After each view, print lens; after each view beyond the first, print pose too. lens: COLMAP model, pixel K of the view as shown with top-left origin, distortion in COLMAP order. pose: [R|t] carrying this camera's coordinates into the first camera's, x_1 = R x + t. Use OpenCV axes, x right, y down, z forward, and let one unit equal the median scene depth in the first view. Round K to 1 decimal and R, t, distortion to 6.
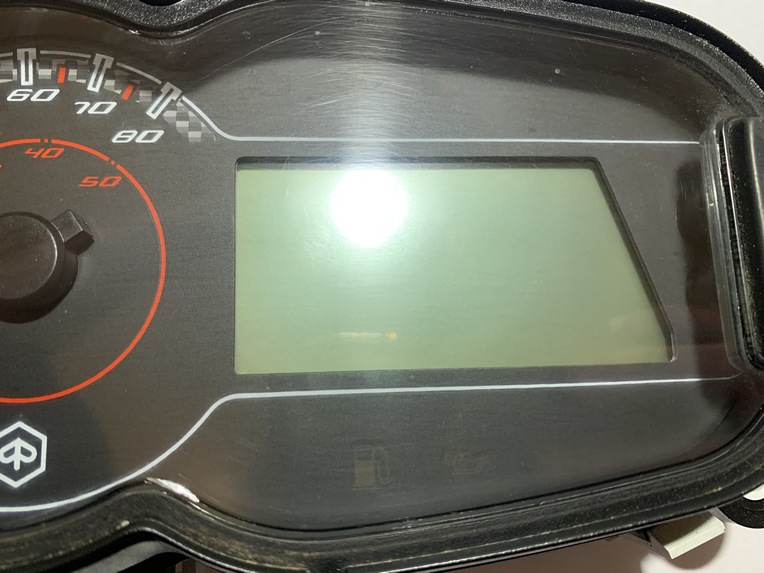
lens RADIAL K [[663.3, 0, 385.5], [0, 663.3, 283.9], [0, 0, 1]] dist [-0.097707, 0.064949]
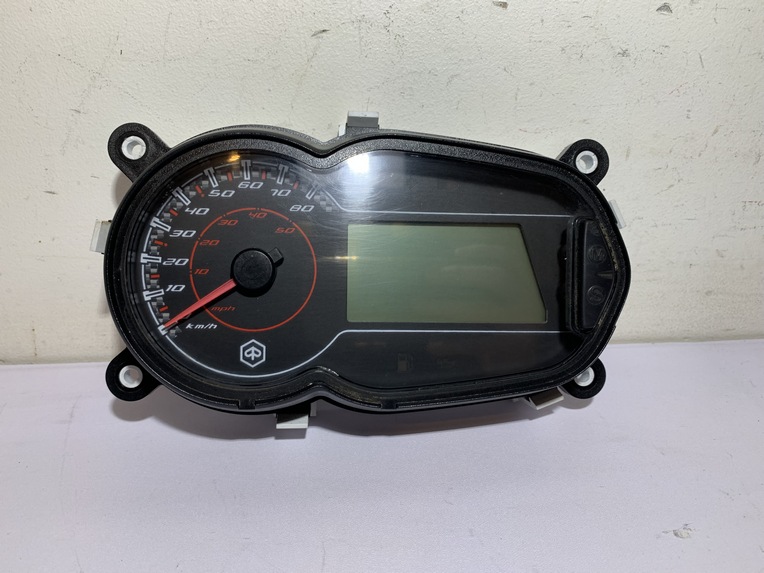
lens RADIAL K [[615.1, 0, 388.6], [0, 615.1, 299.8], [0, 0, 1]] dist [-0.026868, -0.004179]
pose [[0.998771, 0.047230, 0.015040, -0.116808], [-0.049316, 0.977329, 0.205905, -0.359967], [-0.004975, -0.206394, 0.978456, -1.001663]]
